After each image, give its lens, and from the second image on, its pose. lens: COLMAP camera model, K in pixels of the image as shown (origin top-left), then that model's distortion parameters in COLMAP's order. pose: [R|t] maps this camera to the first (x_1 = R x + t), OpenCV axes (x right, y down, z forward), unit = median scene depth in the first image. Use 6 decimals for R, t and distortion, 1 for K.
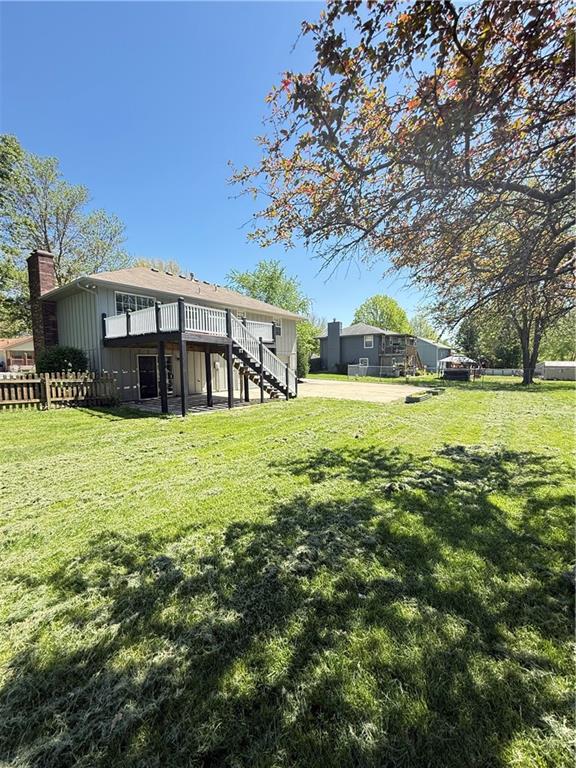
lens RADIAL K [[305.9, 0, 288.2], [0, 305.9, 385.5], [0, 0, 1]] dist [-0.001135, -0.000042]
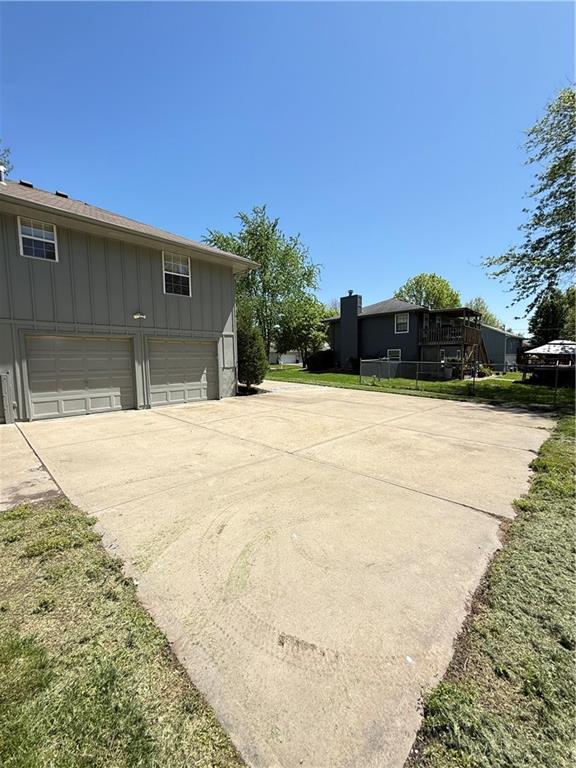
lens RADIAL K [[305.9, 0, 286.6], [0, 305.9, 384.7], [0, 0, 1]] dist [-0.001135, -0.000042]
pose [[0.990452, 0.010259, -0.137473, 0.106130], [-0.008784, 0.999897, 0.011333, -0.017415], [0.137575, -0.010018, 0.990441, 0.306527]]
